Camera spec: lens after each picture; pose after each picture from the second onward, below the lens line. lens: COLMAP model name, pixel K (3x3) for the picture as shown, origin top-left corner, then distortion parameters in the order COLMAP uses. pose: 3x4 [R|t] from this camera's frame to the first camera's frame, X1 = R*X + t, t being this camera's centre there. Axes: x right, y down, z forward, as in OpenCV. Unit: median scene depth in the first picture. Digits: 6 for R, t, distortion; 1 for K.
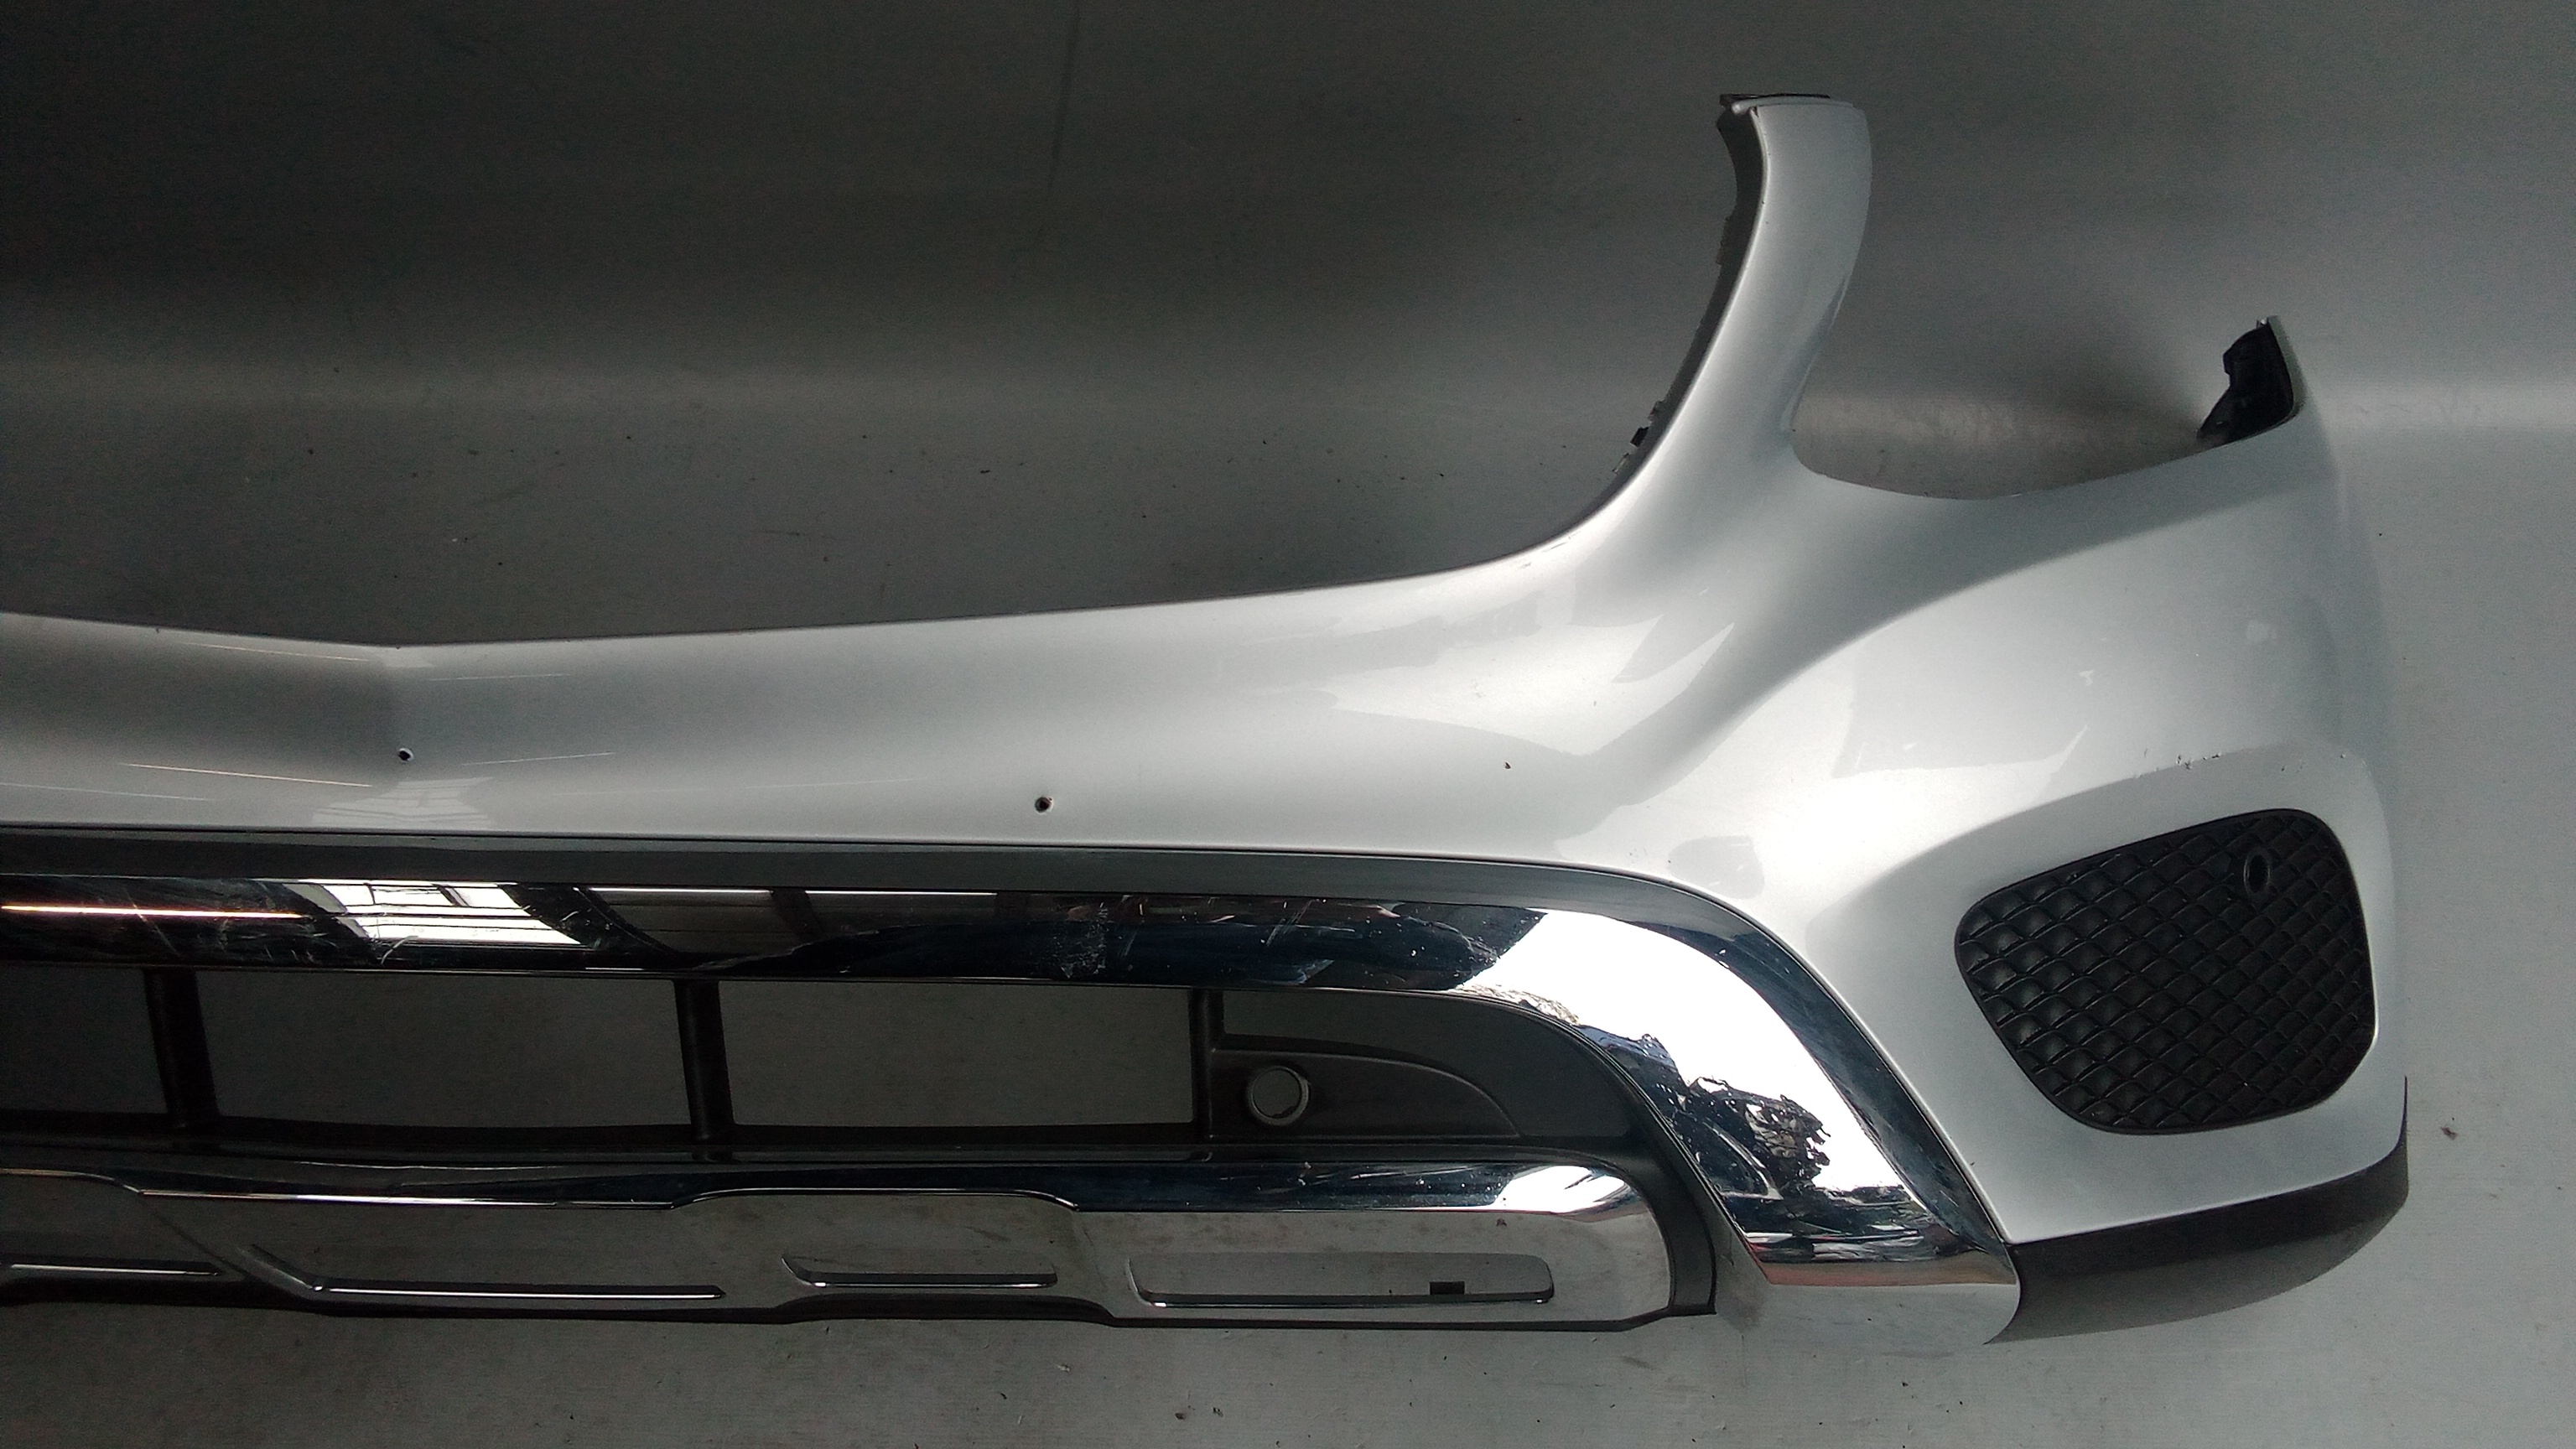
lens RADIAL K [[2007.0, 0, 1299.2], [0, 2007.0, 695.3], [0, 0, 1]] dist [0.045421, -0.107410]
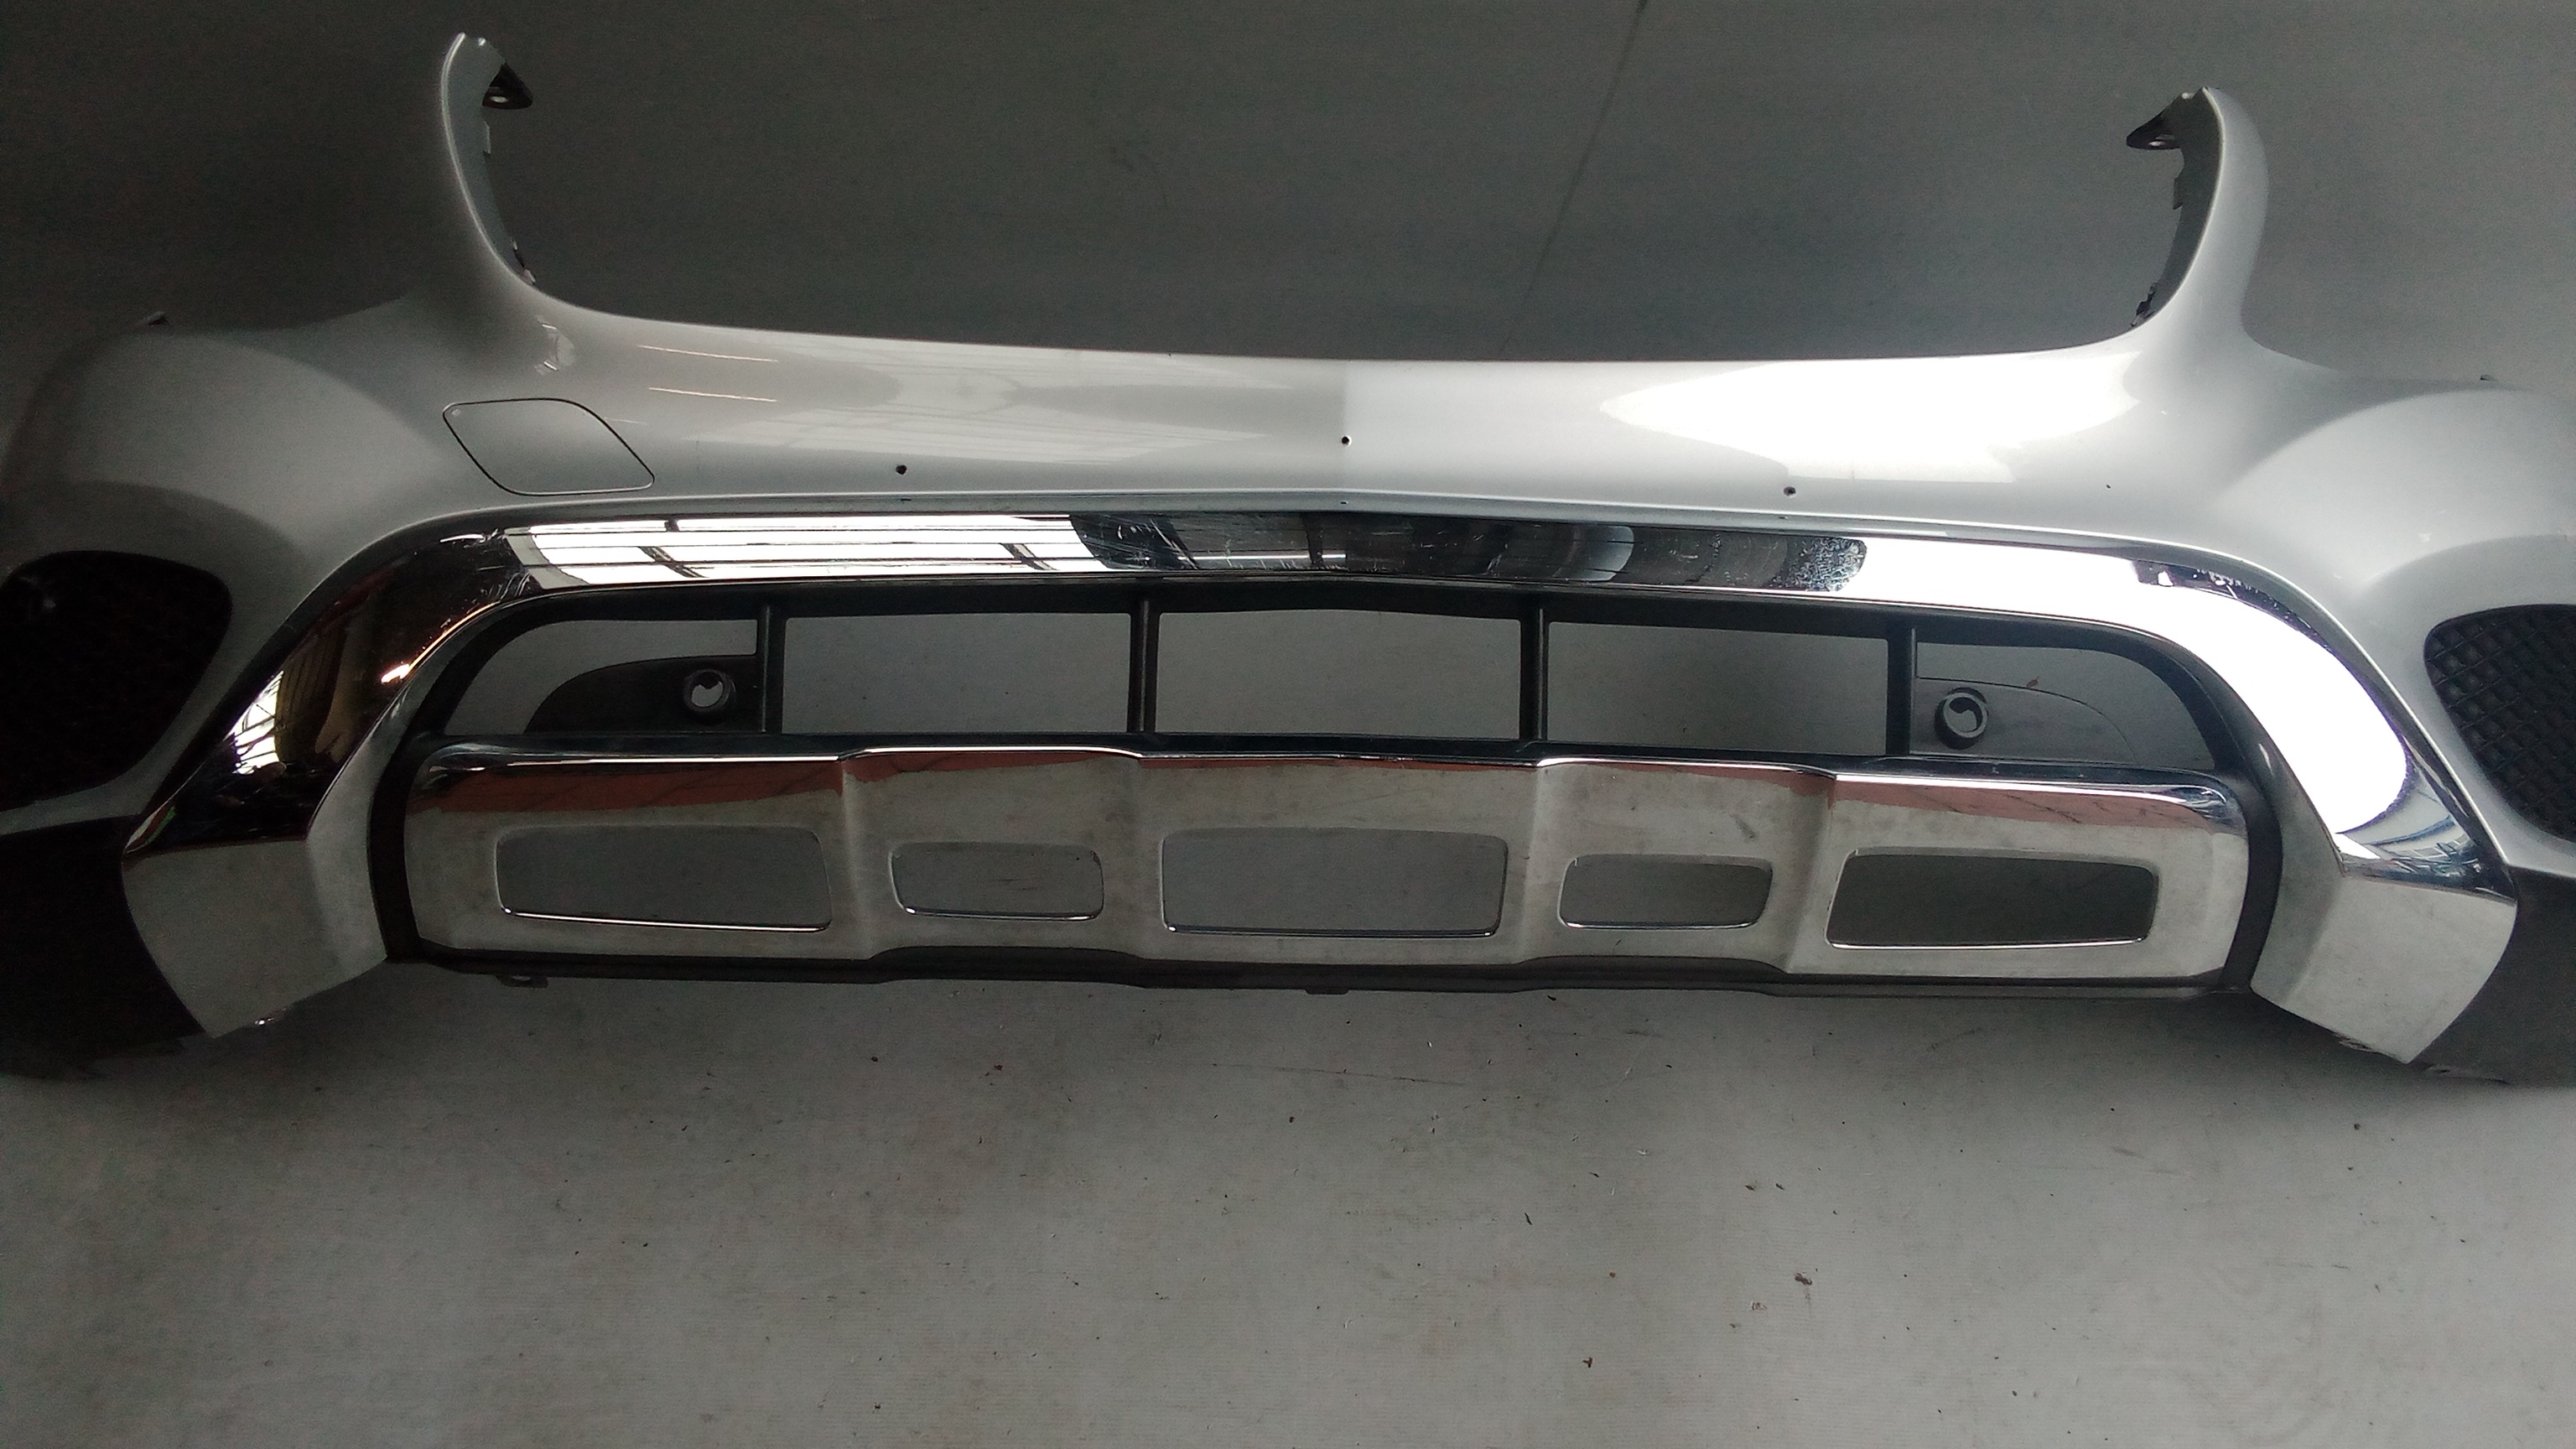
lens RADIAL K [[1999.8, 0, 1305.6], [0, 1999.8, 701.7], [0, 0, 1]] dist [0.044913, -0.100583]
pose [[0.999347, 0.005468, 0.035704, -0.432498], [0.004356, 0.963017, -0.269406, 0.478526], [-0.035857, 0.269386, 0.962365, -0.225500]]
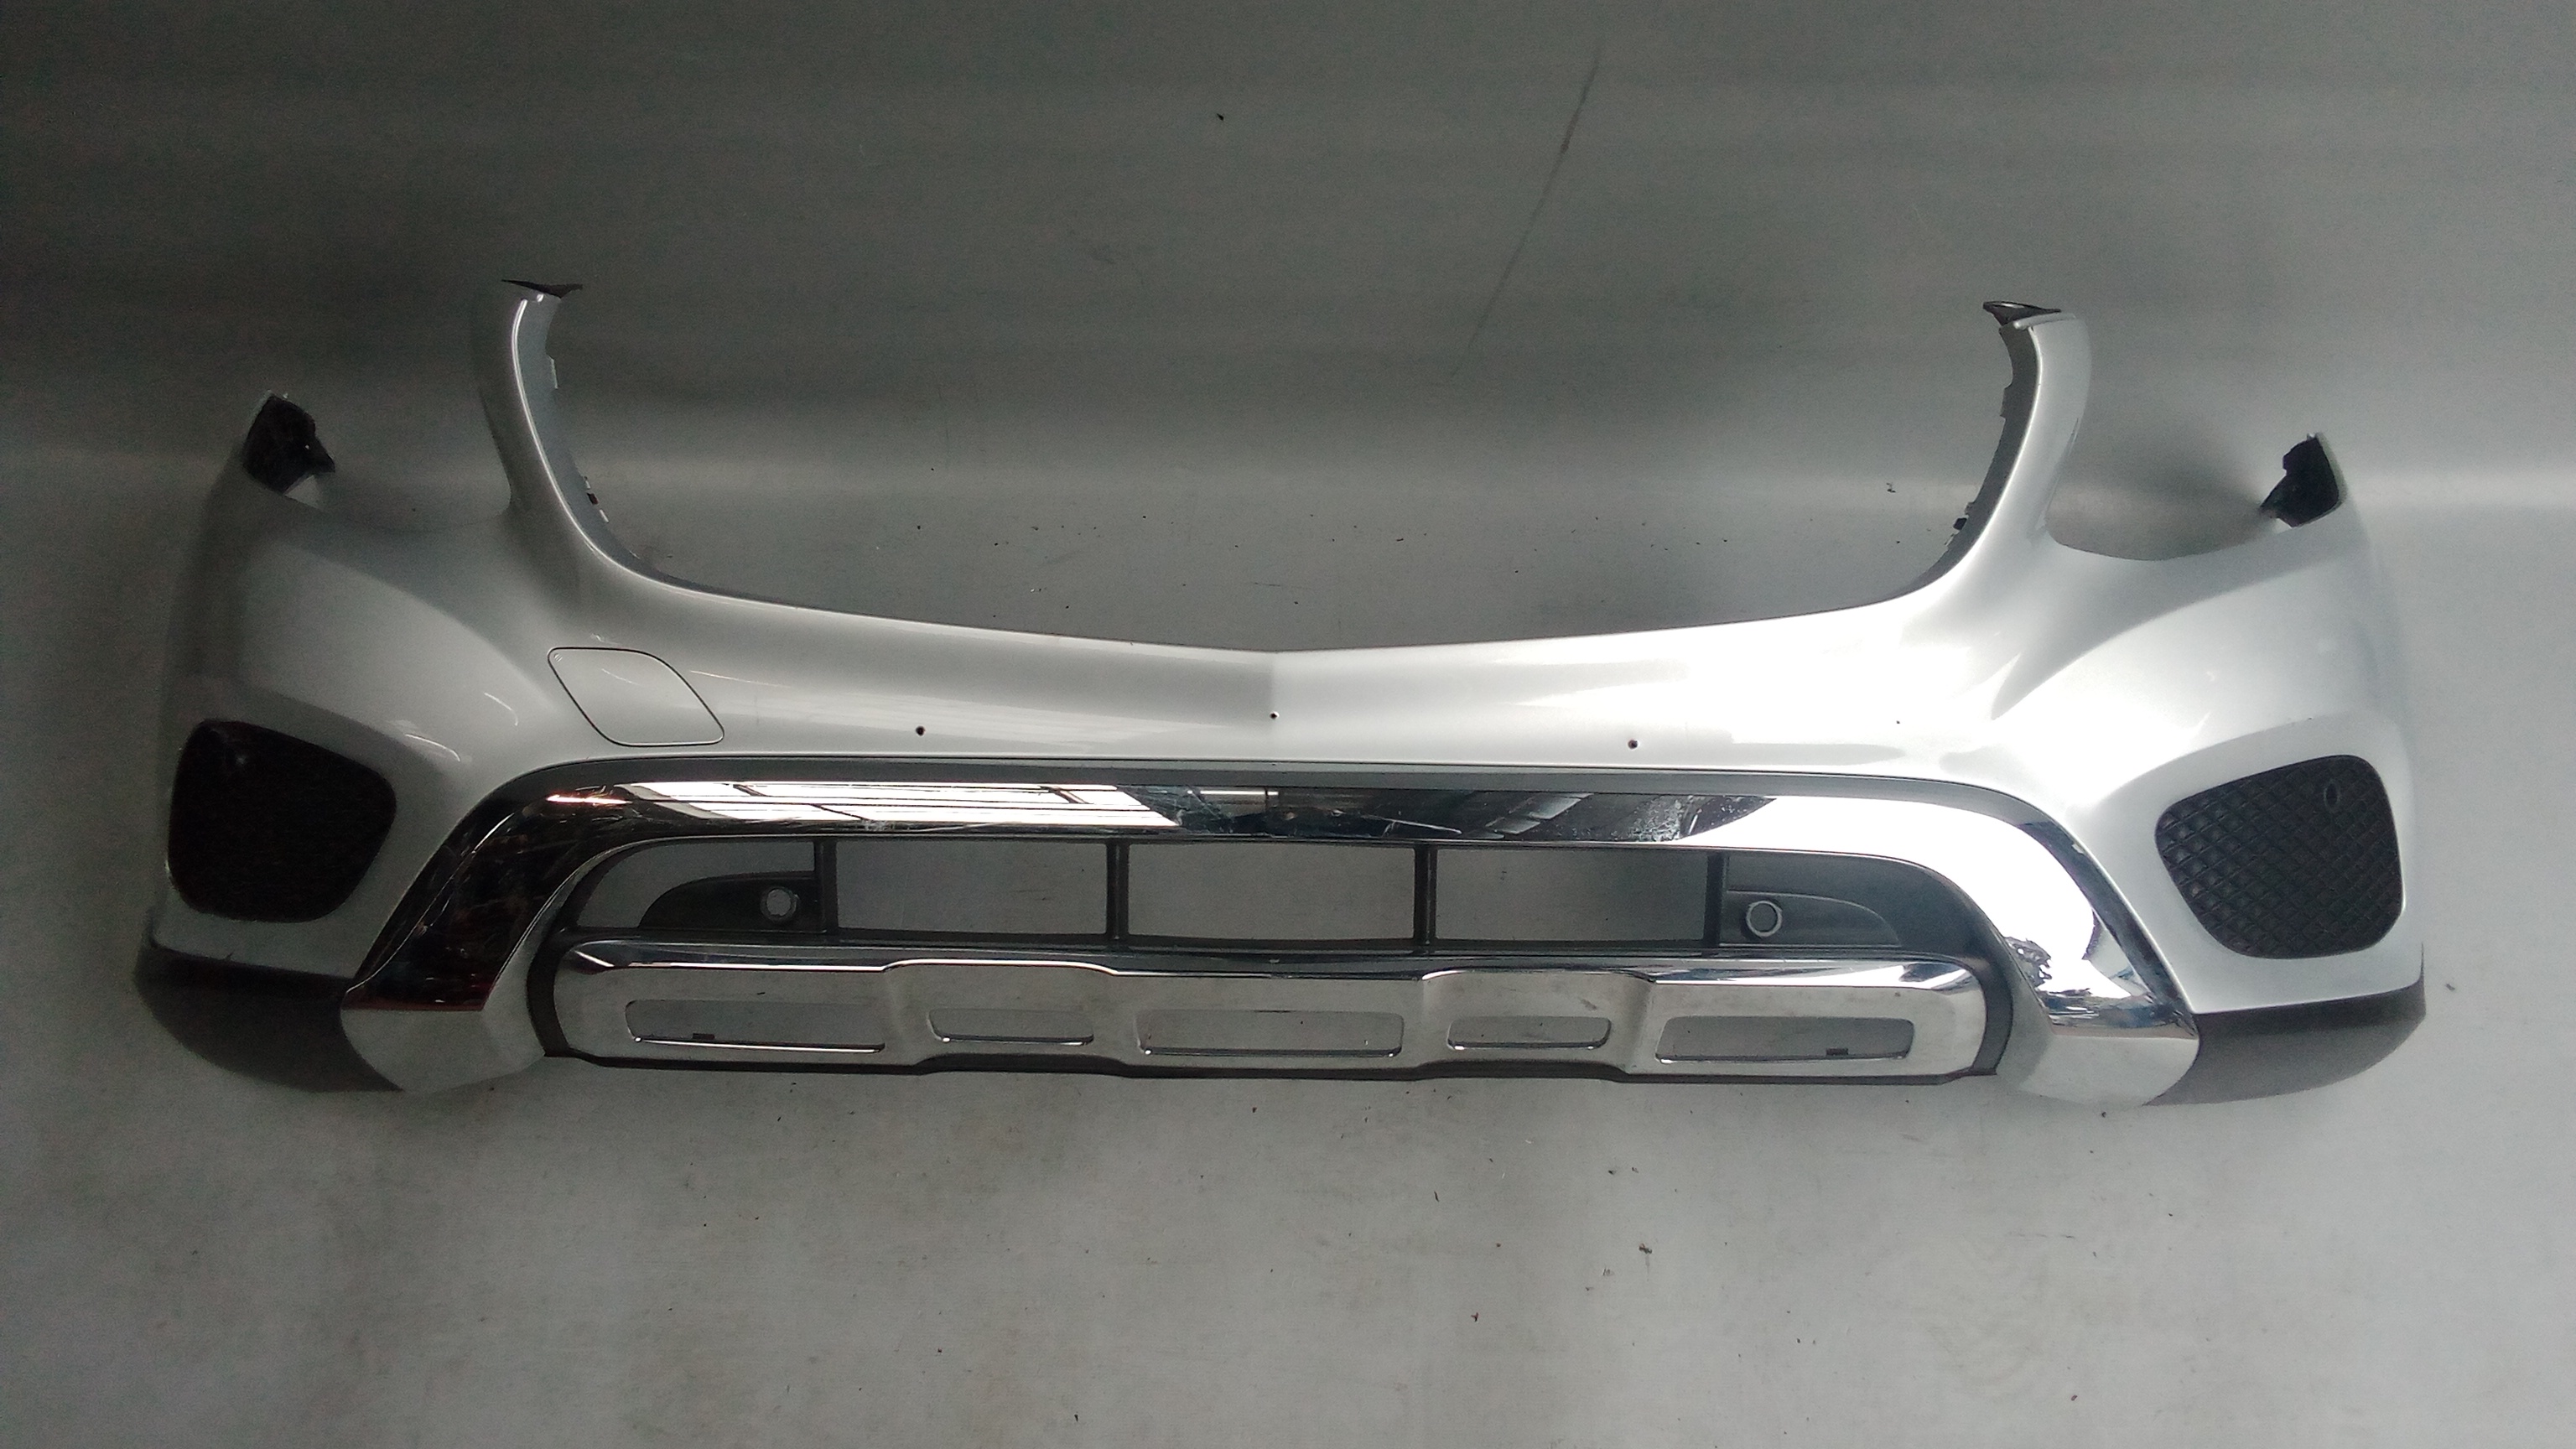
lens RADIAL K [[1999.8, 0, 1305.6], [0, 1999.8, 701.7], [0, 0, 1]] dist [0.044913, -0.100583]
pose [[0.999882, -0.004487, 0.014725, -0.367728], [0.004770, 0.999803, -0.019255, 0.042128], [-0.014636, 0.019323, 0.999706, -0.591555]]
